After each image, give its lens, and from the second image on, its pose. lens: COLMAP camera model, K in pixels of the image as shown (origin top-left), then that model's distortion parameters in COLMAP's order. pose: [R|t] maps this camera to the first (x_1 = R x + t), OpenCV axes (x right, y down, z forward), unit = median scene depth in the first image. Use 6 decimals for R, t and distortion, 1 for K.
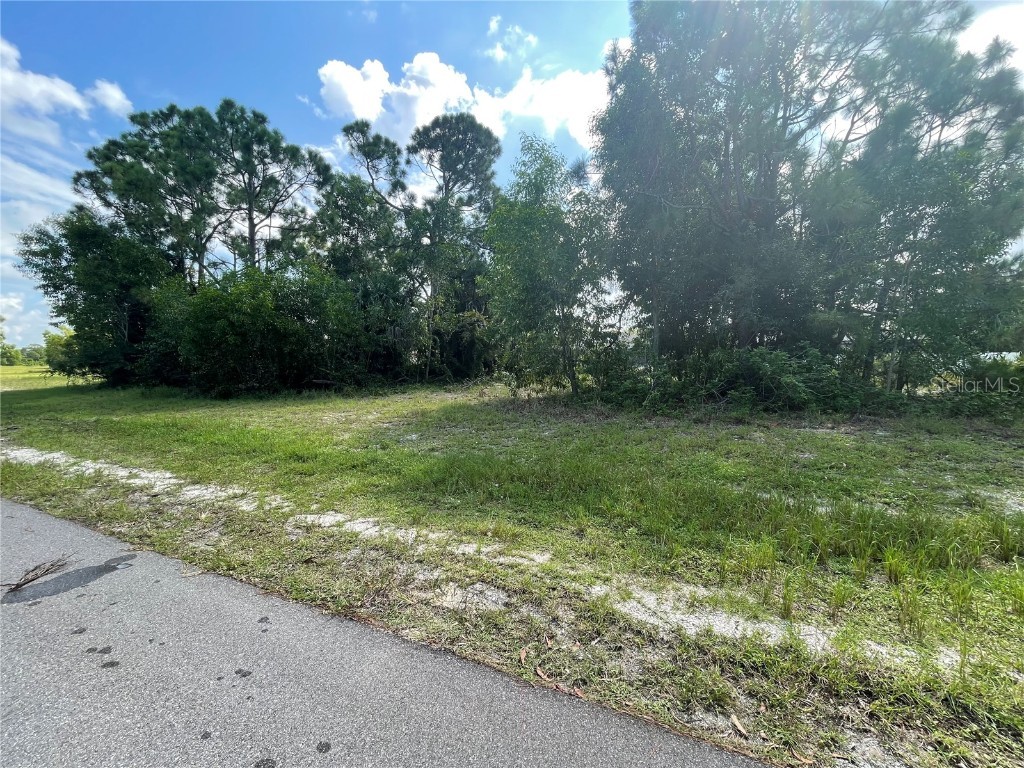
lens RADIAL K [[409.7, 0, 504.7], [0, 409.7, 385.3], [0, 0, 1]] dist [-0.000967, -0.000107]
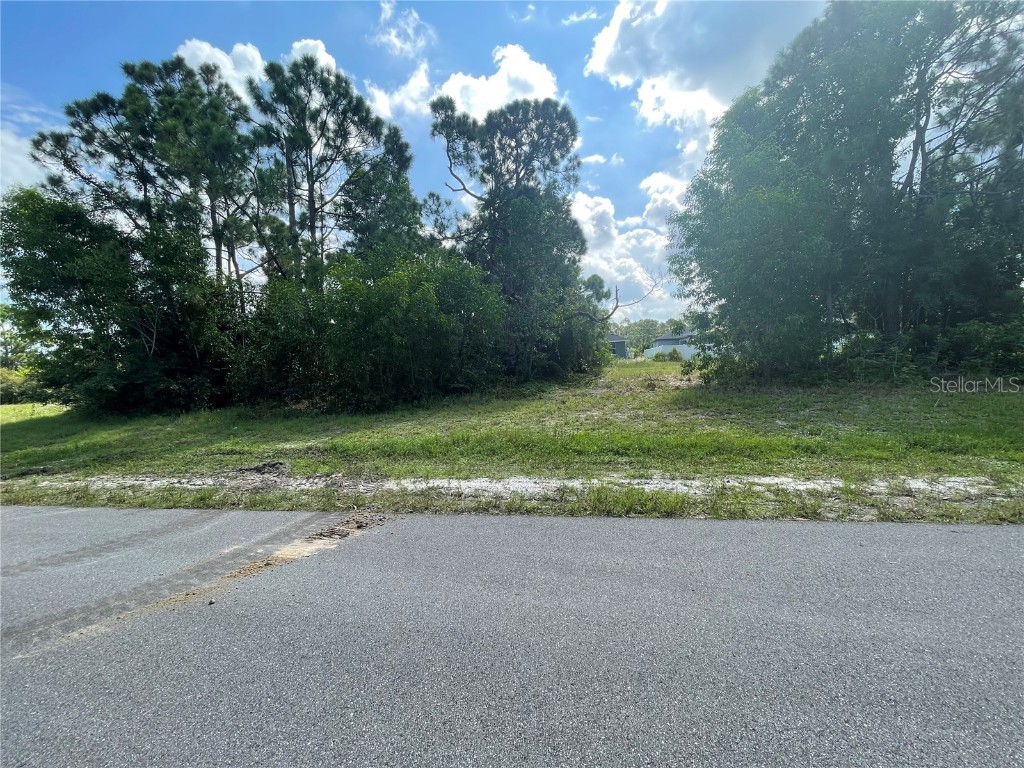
lens RADIAL K [[414.7, 0, 513.2], [0, 414.7, 382.6], [0, 0, 1]] dist [-0.001640, -0.000446]
pose [[0.968310, -0.072821, 0.238899, -0.434893], [0.077408, 0.996951, -0.009861, 0.004684], [-0.237452, 0.028041, 0.970994, 0.083431]]
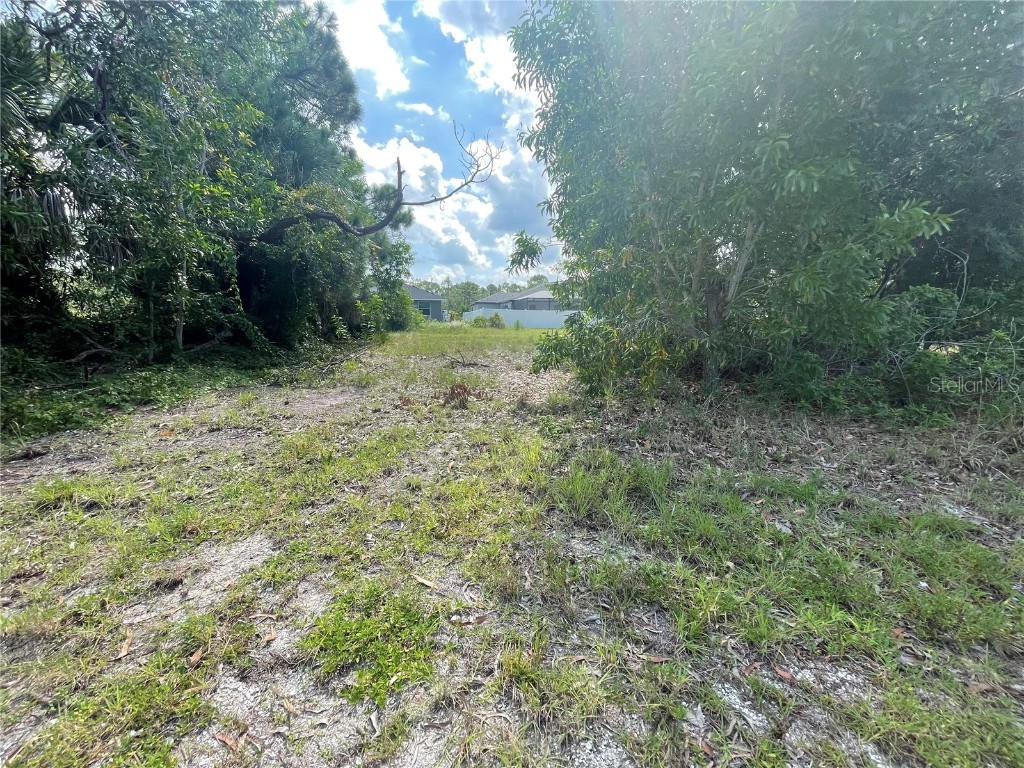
lens RADIAL K [[409.7, 0, 504.7], [0, 409.7, 385.3], [0, 0, 1]] dist [-0.000967, -0.000107]
pose [[0.799346, -0.095783, 0.593188, -0.176510], [0.035866, 0.993059, 0.112019, -0.012234], [-0.599800, -0.068266, 0.797233, 0.474429]]
